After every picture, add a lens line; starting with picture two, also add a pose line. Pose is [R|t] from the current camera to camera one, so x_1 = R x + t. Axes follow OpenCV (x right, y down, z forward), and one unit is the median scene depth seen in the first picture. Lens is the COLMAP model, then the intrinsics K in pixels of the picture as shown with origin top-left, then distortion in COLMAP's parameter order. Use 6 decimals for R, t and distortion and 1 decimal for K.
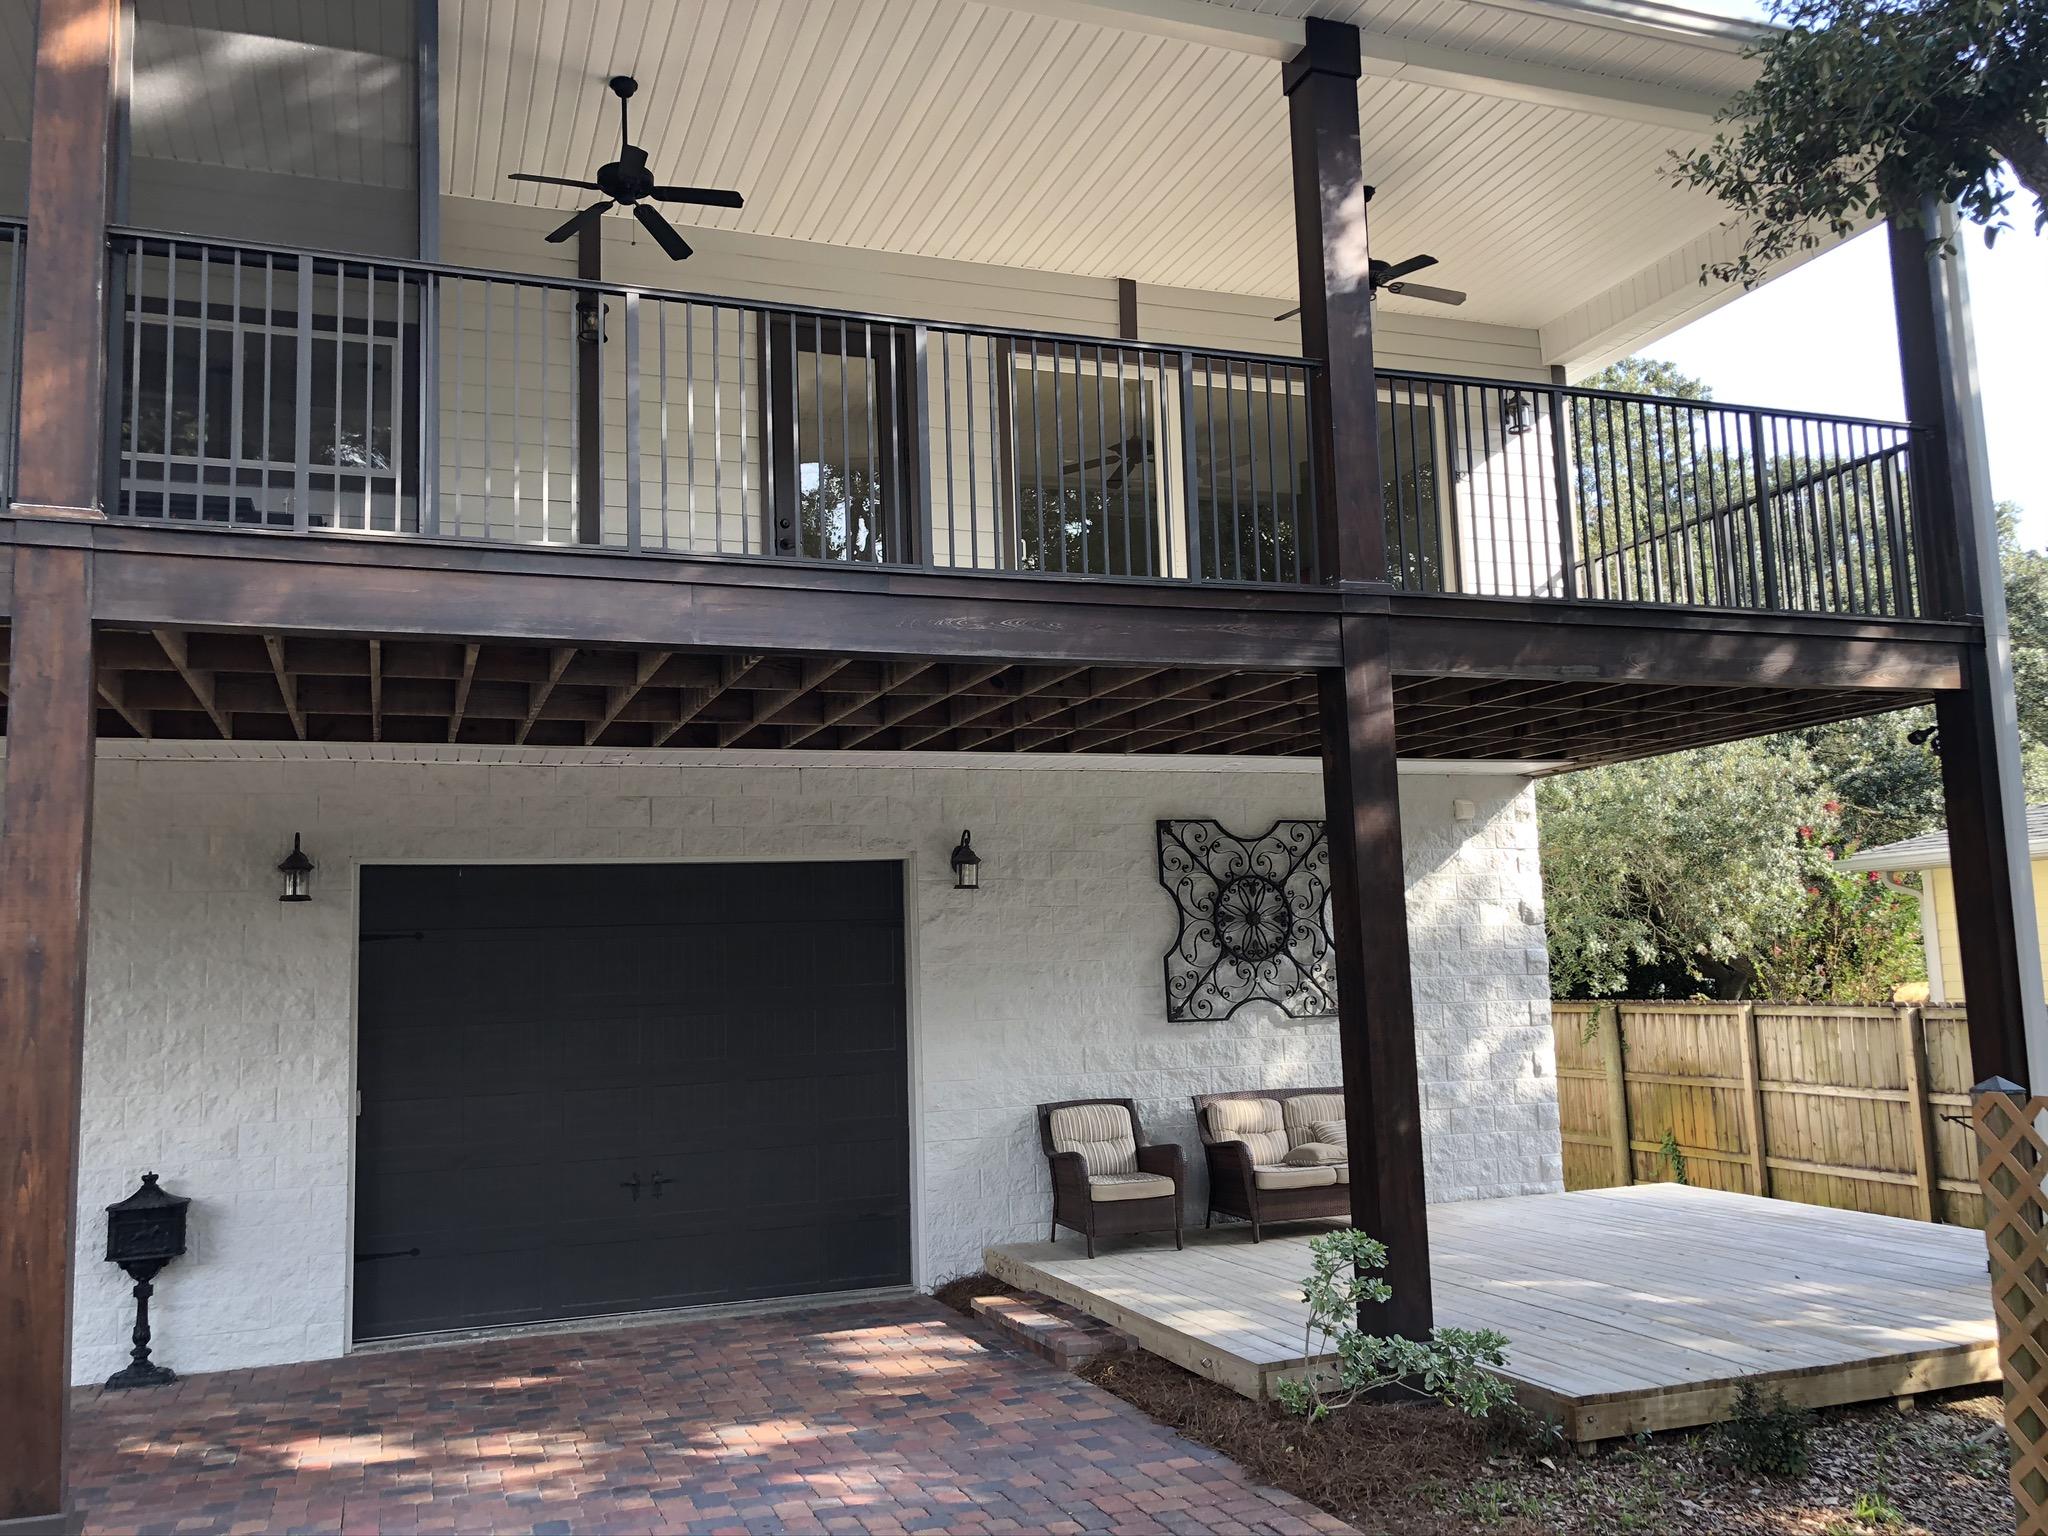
lens RADIAL K [[1668.8, 0, 1024.0], [0, 1668.8, 768.0], [0, 0, 1]] dist [0.004686, -0.000548]
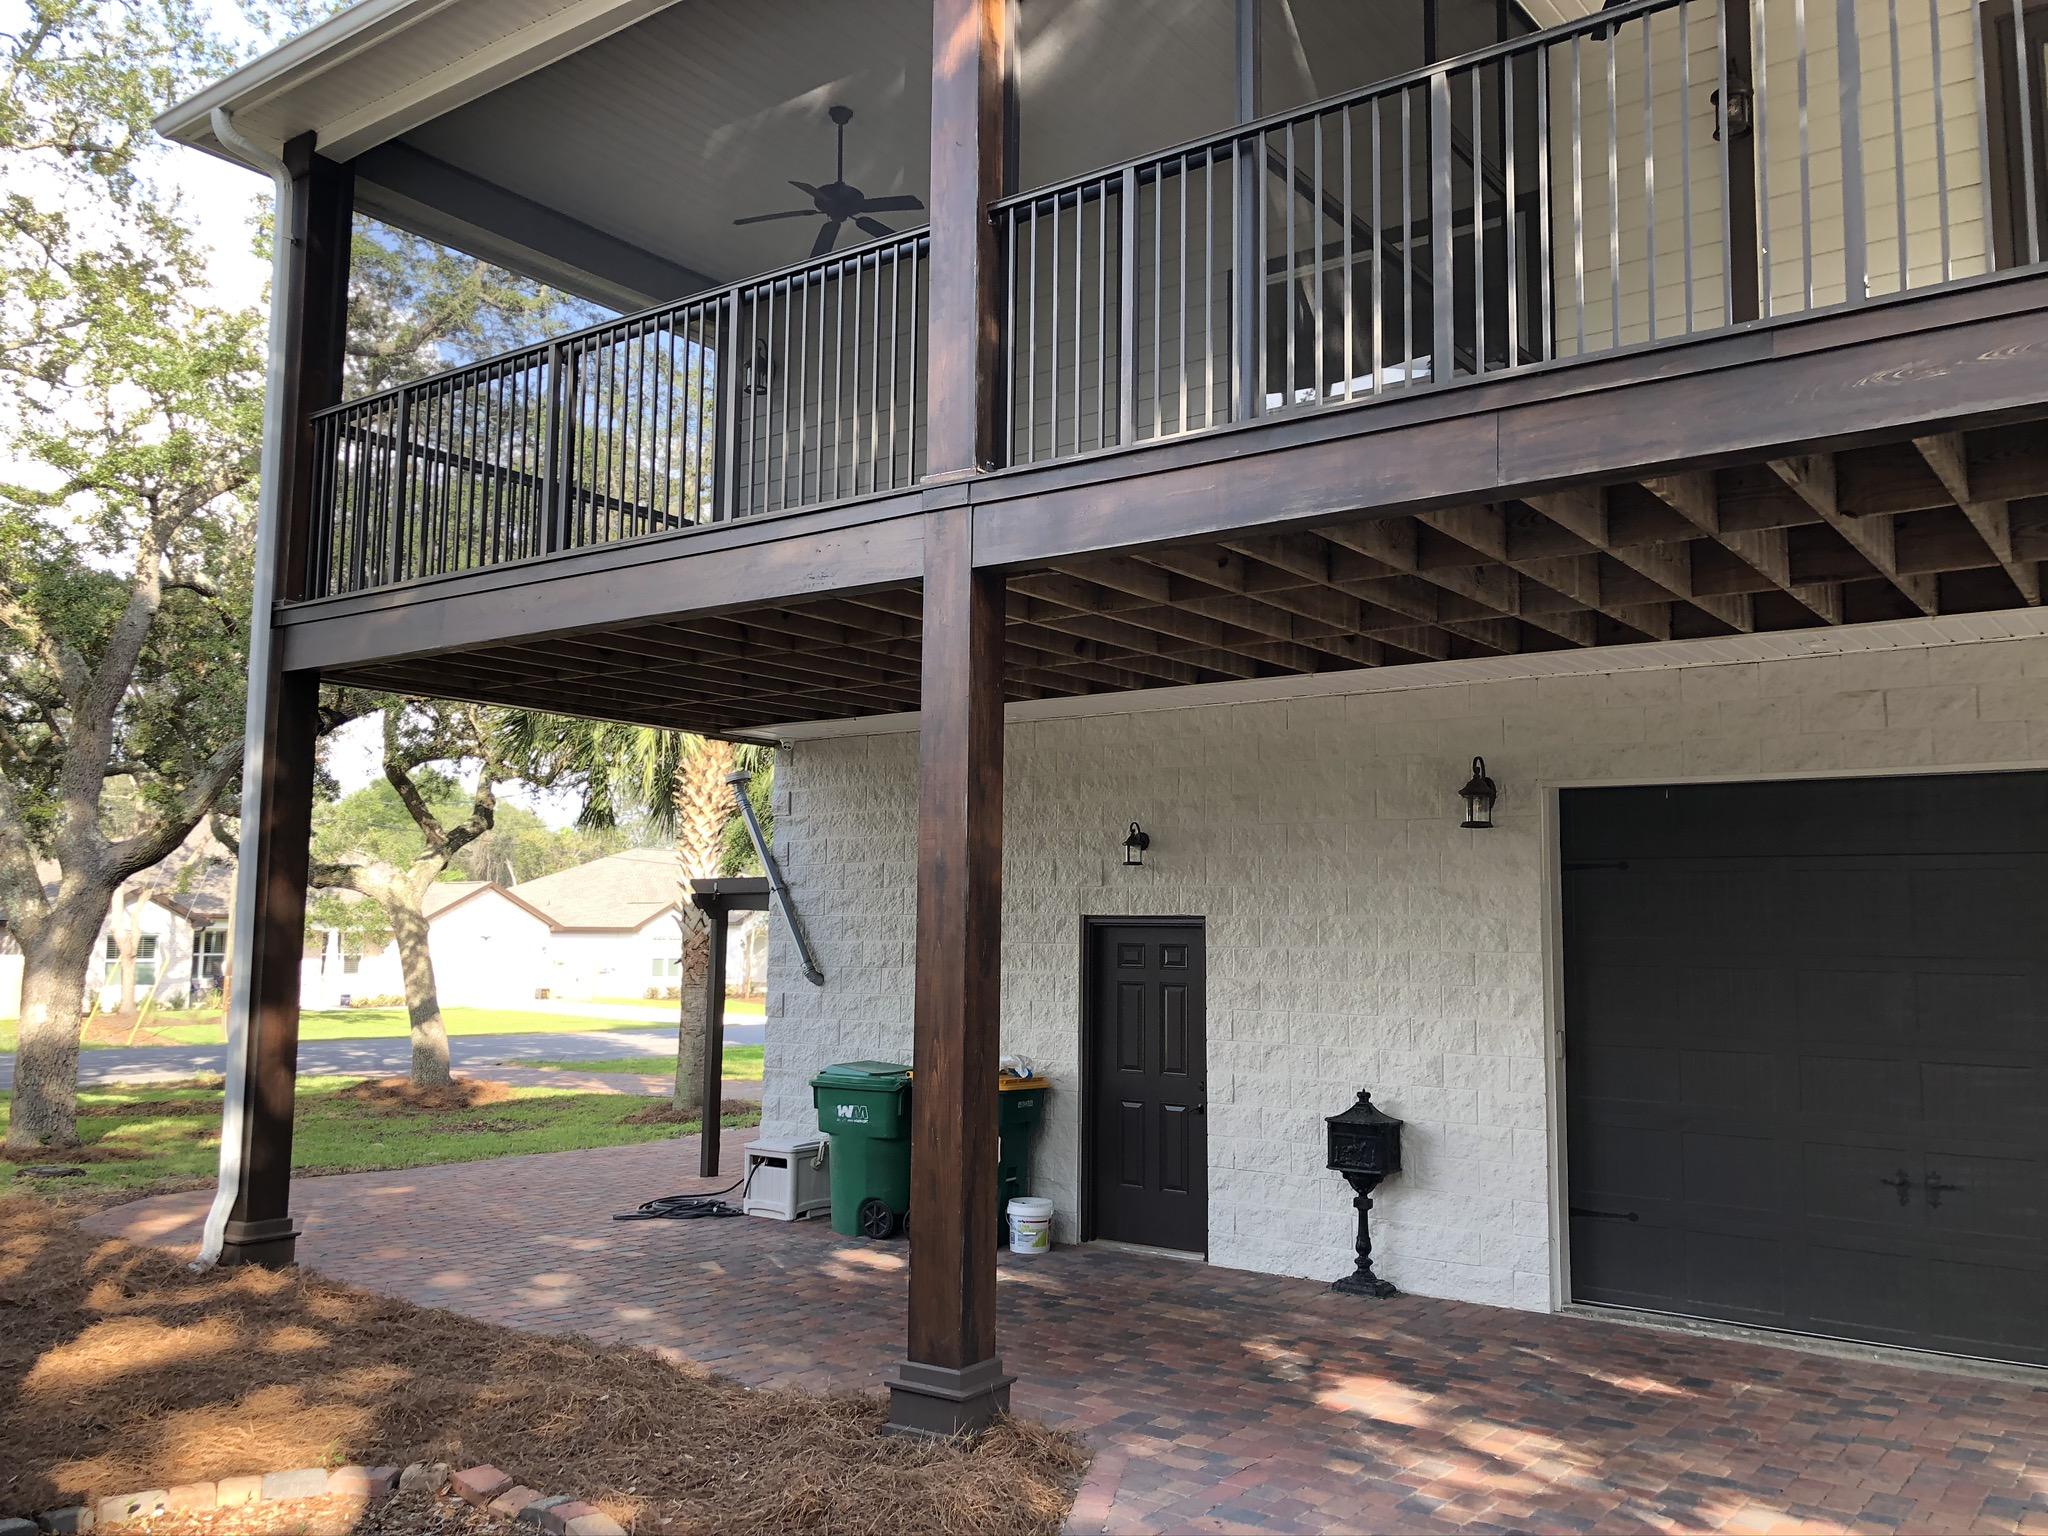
lens RADIAL K [[1681.8, 0, 1024.0], [0, 1681.8, 768.0], [0, 0, 1]] dist [0.019939, -0.001230]
pose [[0.541764, -0.042828, -0.839439, 0.238439], [0.071096, 0.997457, -0.005006, 0.031794], [0.837518, -0.056969, 0.543431, 0.257207]]
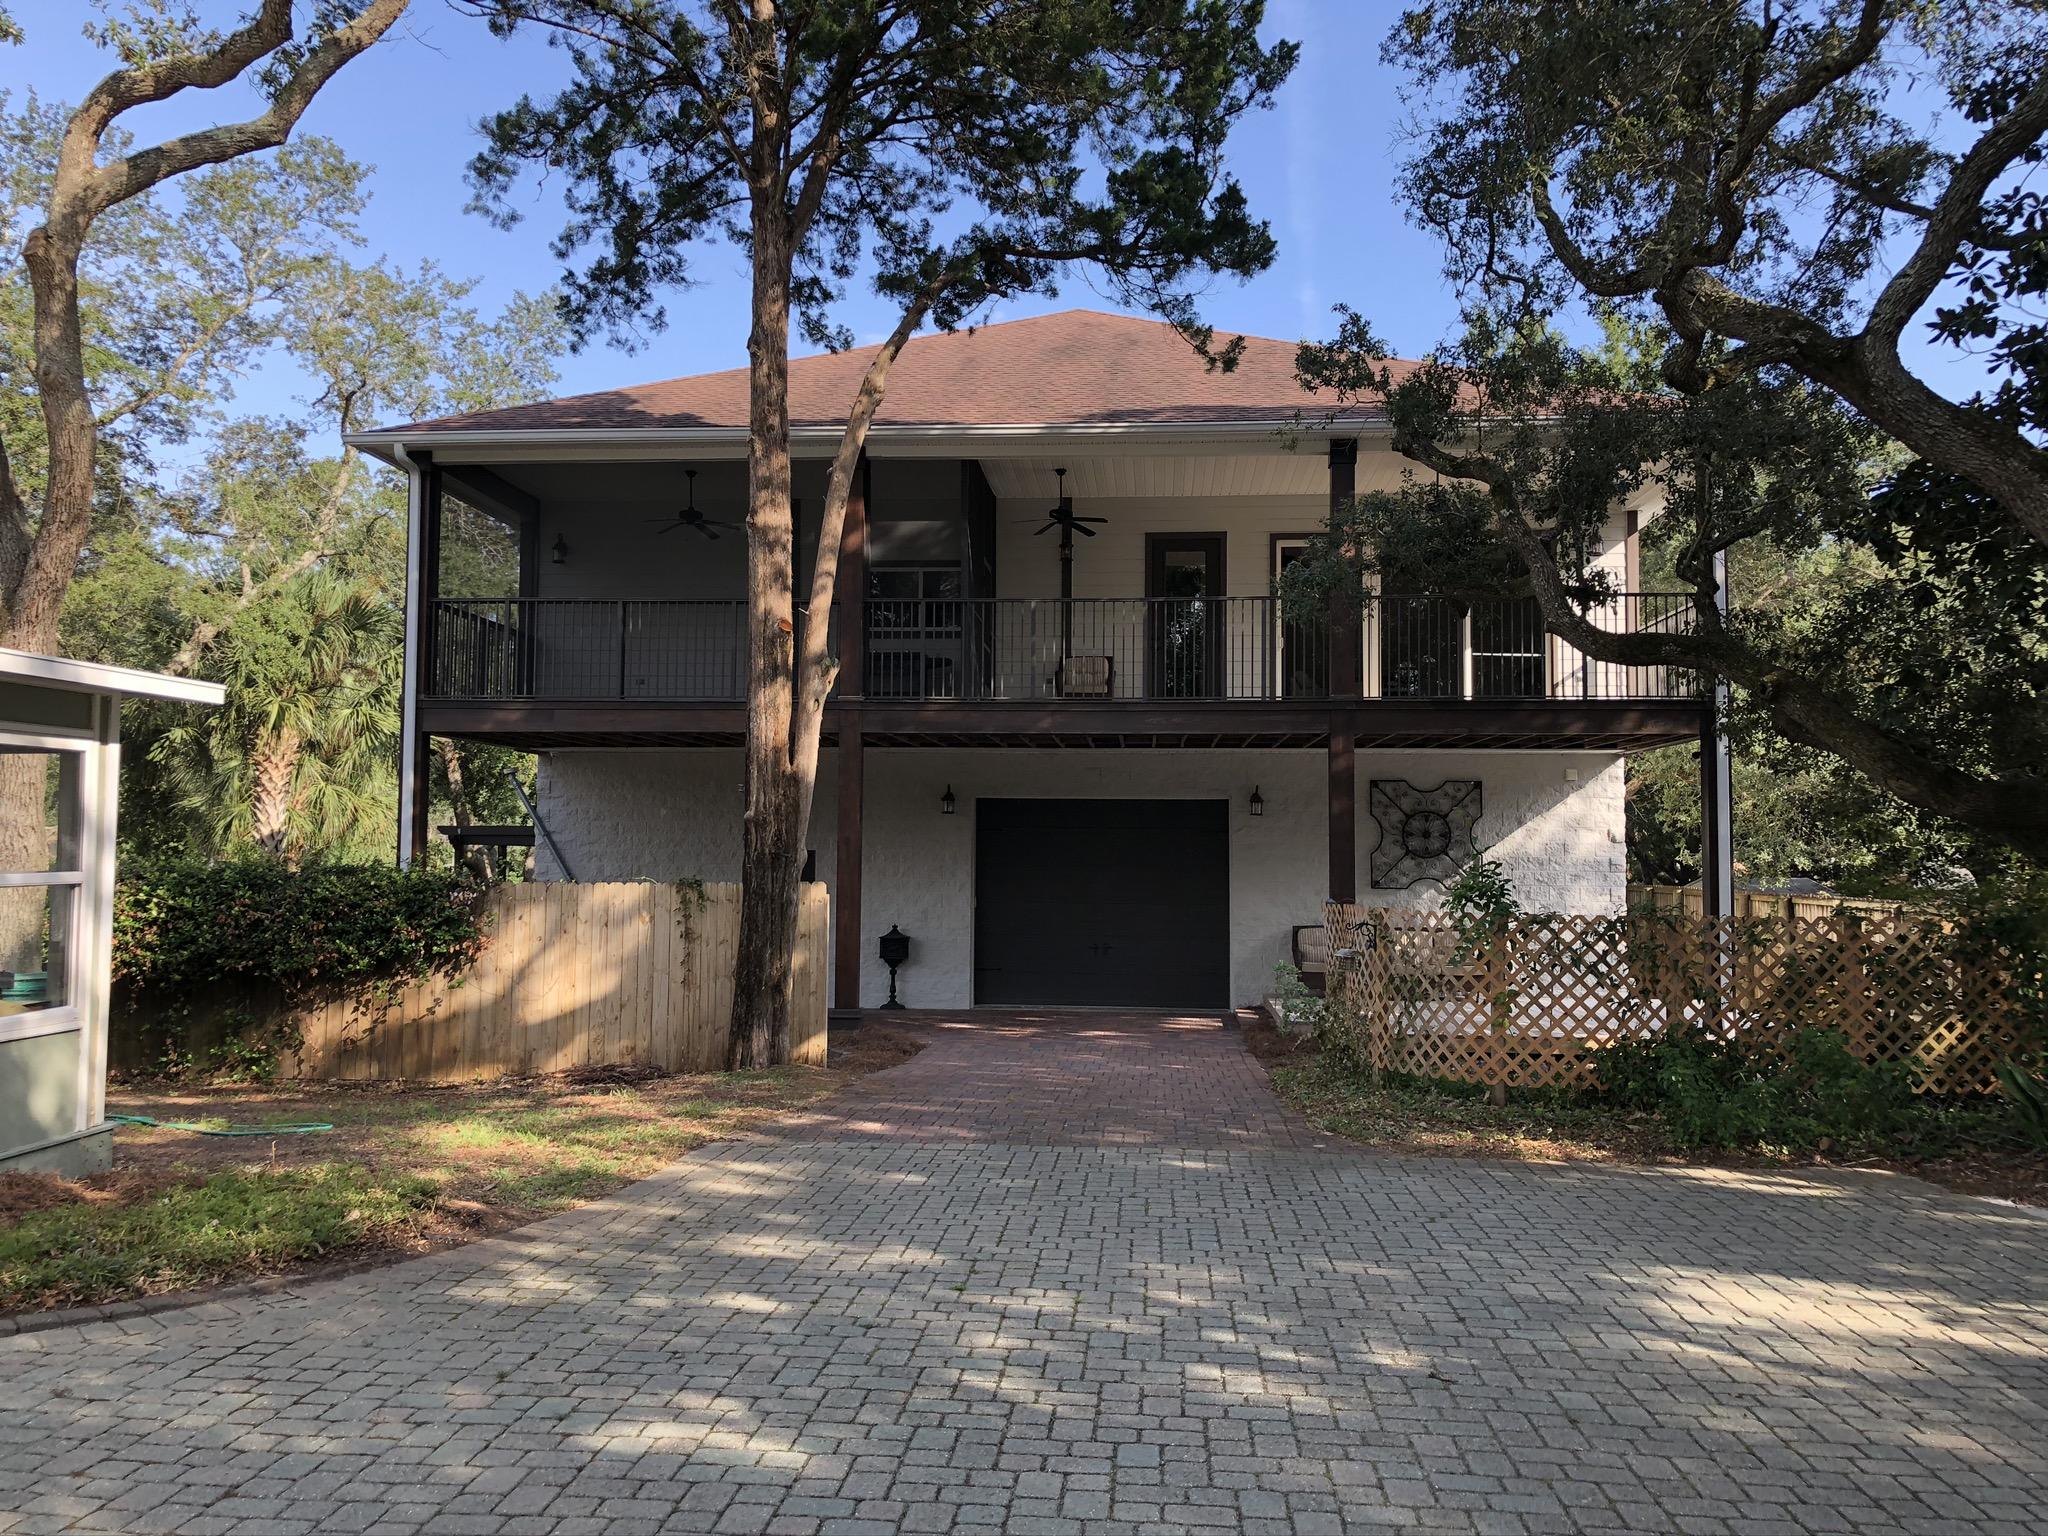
lens RADIAL K [[1665.1, 0, 1024.0], [0, 1665.1, 768.0], [0, 0, 1]] dist [0.114888, 0.002220]
pose [[0.902836, 0.020353, -0.429502, 0.655809], [0.013614, 0.997025, 0.075865, -0.159316], [0.429768, -0.074340, 0.899874, -1.040747]]
